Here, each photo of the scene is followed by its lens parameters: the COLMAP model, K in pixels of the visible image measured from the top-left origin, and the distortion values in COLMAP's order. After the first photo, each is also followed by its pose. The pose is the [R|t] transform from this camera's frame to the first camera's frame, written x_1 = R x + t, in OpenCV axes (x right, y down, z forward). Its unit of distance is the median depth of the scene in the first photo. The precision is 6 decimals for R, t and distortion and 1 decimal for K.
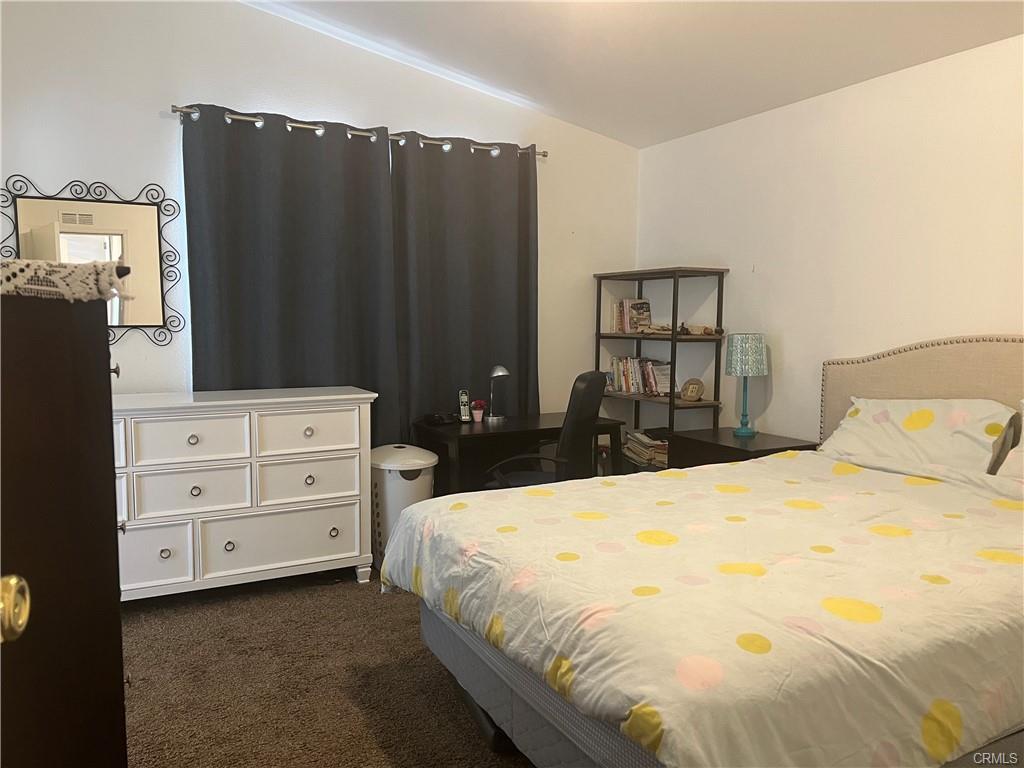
lens RADIAL K [[760.4, 0, 511.1], [0, 760.4, 398.3], [0, 0, 1]] dist [0.068655, -0.090870]
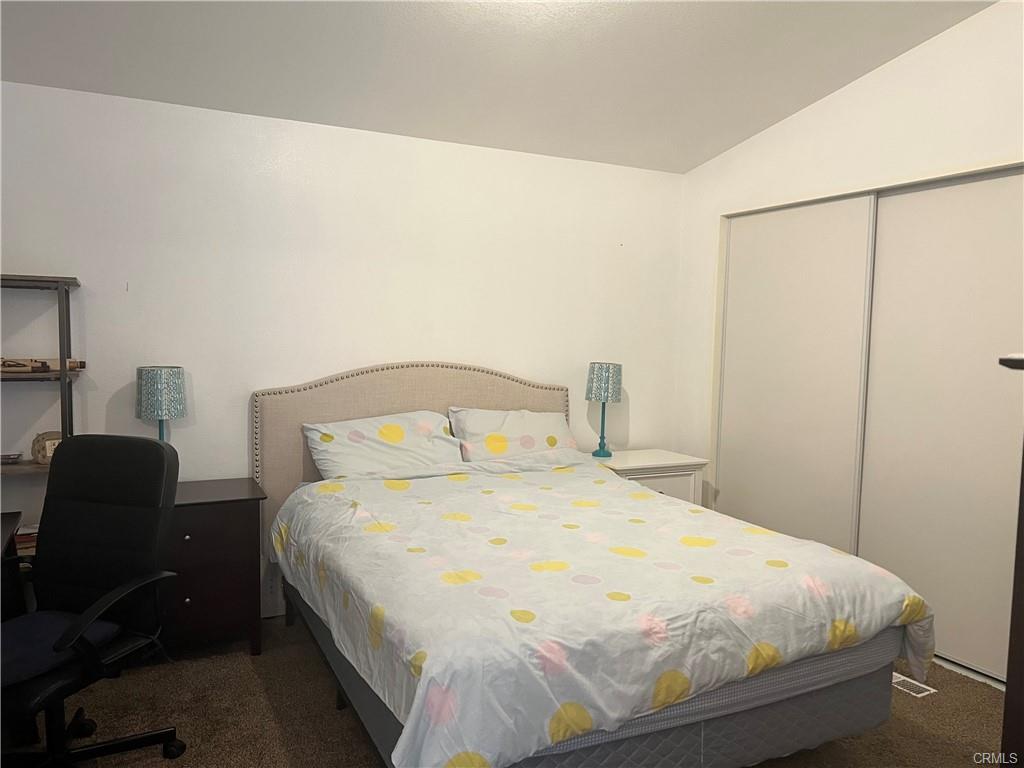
lens RADIAL K [[760.4, 0, 511.1], [0, 760.4, 398.3], [0, 0, 1]] dist [0.068655, -0.090870]
pose [[0.038744, -0.093523, 0.994863, -0.945940], [0.093126, 0.991615, 0.089591, -0.170560], [-0.994900, 0.089176, 0.047128, 1.092754]]
